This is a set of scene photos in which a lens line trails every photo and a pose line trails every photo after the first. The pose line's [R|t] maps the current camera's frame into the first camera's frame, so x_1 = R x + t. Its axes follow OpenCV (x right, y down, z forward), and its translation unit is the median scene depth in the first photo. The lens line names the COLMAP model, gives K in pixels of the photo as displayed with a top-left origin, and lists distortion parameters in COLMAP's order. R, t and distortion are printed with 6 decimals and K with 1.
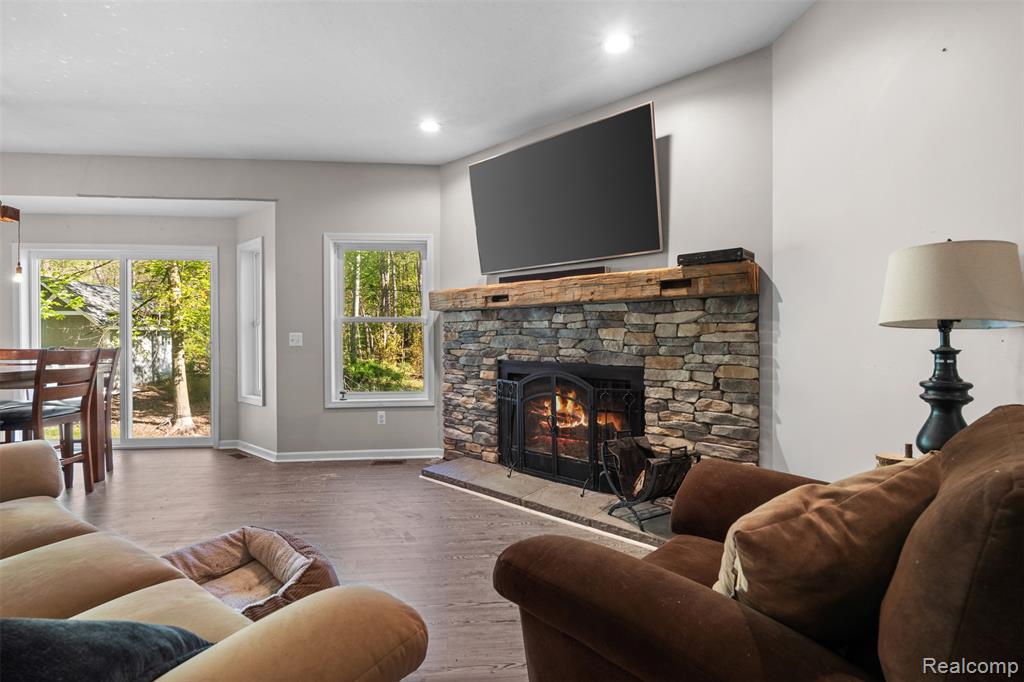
lens RADIAL K [[452.4, 0, 515.5], [0, 452.4, 340.0], [0, 0, 1]] dist [-0.000428, 0.000074]
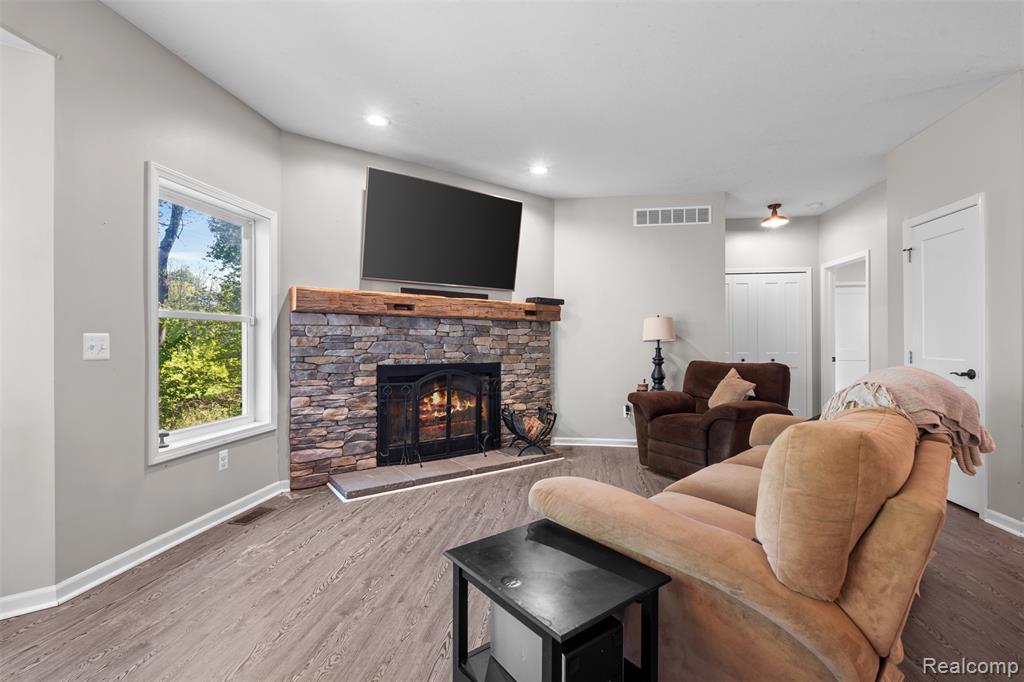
lens RADIAL K [[452.4, 0, 515.5], [0, 452.4, 340.0], [0, 0, 1]] dist [-0.000428, 0.000074]
pose [[0.240833, 0.007492, 0.970538, -1.000017], [0.000044, 0.999970, -0.007730, -0.004958], [-0.970567, 0.001905, 0.240825, 0.474725]]
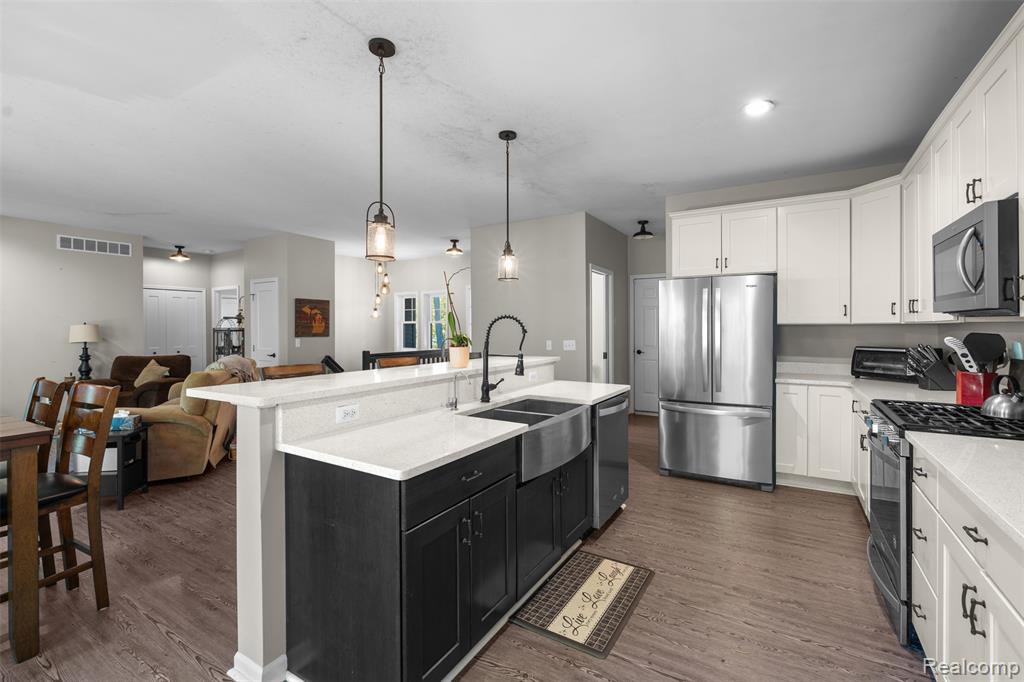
lens RADIAL K [[451.6, 0, 509.4], [0, 451.6, 328.5], [0, 0, 1]] dist [-0.001619, -0.000050]
pose [[-0.792951, 0.004850, 0.609266, -1.936822], [0.005552, 0.999984, -0.000735, -0.054607], [-0.609260, 0.002800, -0.792966, 0.762986]]
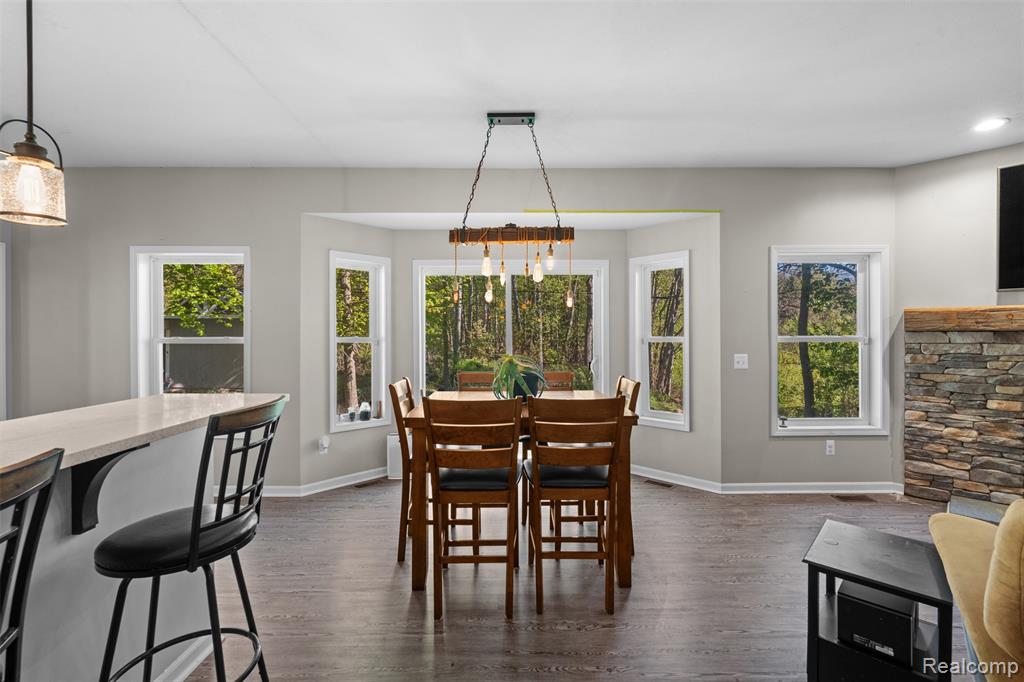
lens RADIAL K [[452.4, 0, 515.5], [0, 452.4, 340.0], [0, 0, 1]] dist [-0.000428, 0.000074]
pose [[0.996289, 0.002261, -0.086046, -0.992867], [-0.001588, 0.999968, 0.007884, -0.058899], [0.086061, -0.007718, 0.996260, 0.048262]]
